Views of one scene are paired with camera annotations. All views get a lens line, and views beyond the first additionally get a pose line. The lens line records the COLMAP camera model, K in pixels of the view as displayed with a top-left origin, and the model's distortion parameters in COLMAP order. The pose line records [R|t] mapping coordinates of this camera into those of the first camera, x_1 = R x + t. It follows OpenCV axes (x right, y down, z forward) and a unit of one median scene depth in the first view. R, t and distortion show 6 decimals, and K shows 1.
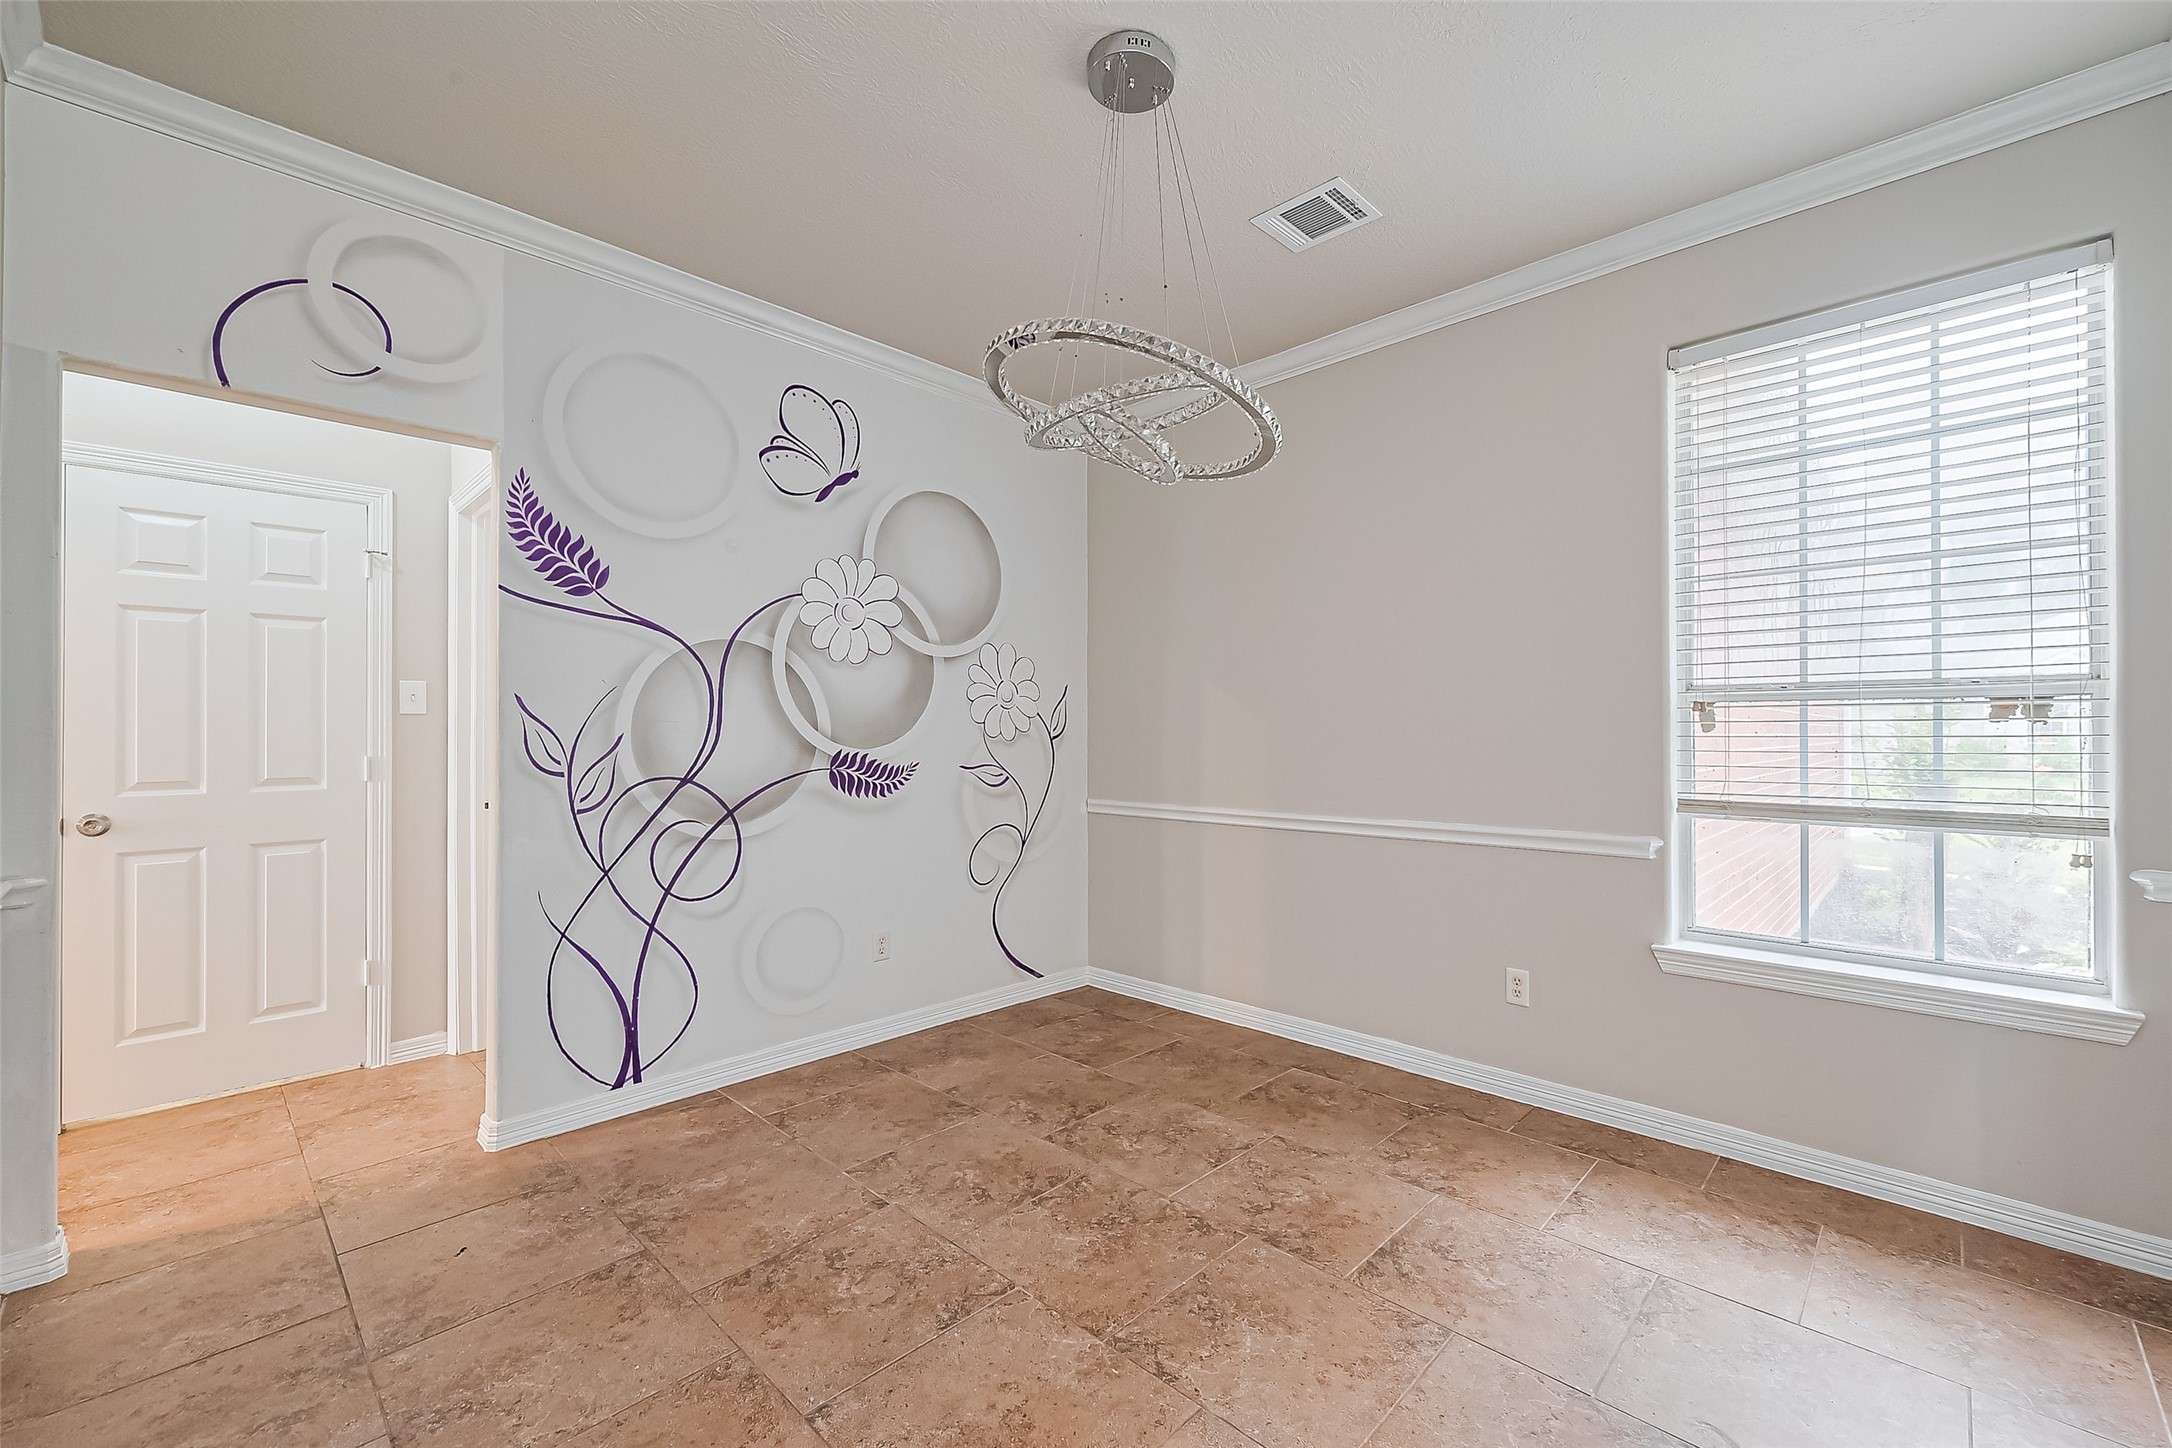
lens RADIAL K [[875.0, 0, 1170.4], [0, 875.0, 729.3], [0, 0, 1]] dist [0.002948, -0.000162]
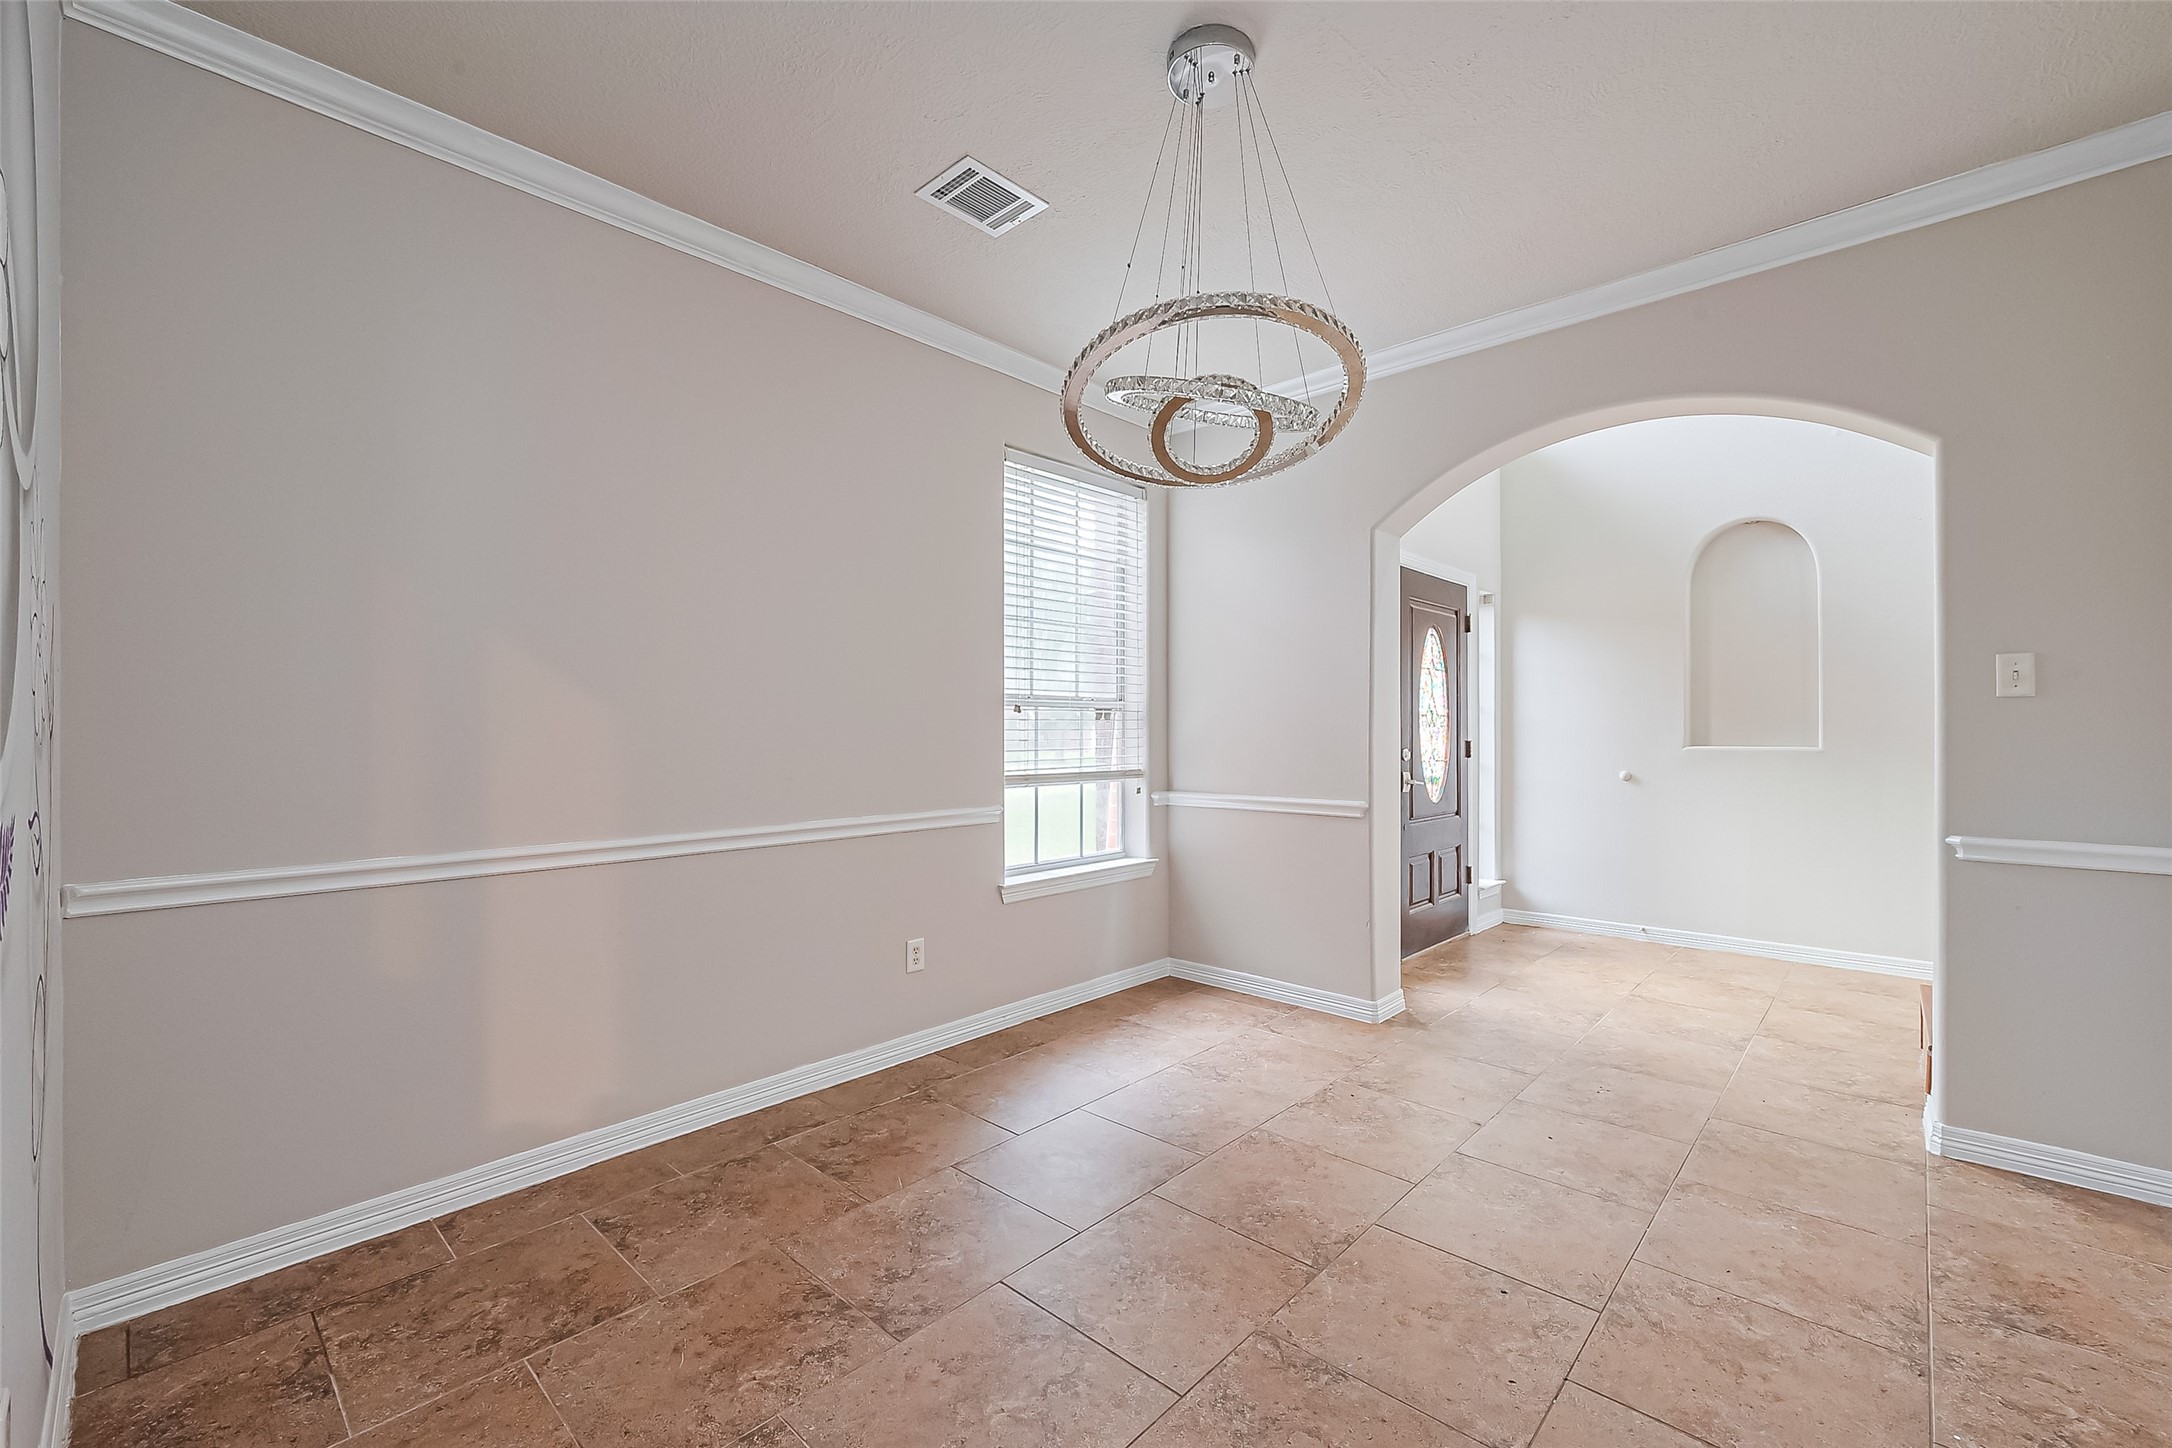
lens RADIAL K [[875.0, 0, 1095.3], [0, 875.0, 730.0], [0, 0, 1]] dist [0.002948, -0.000162]
pose [[0.033111, 0.002651, 0.999448, -0.794023], [-0.004330, 0.999987, -0.002509, 0.012086], [-0.999442, -0.004245, 0.033122, 0.830666]]
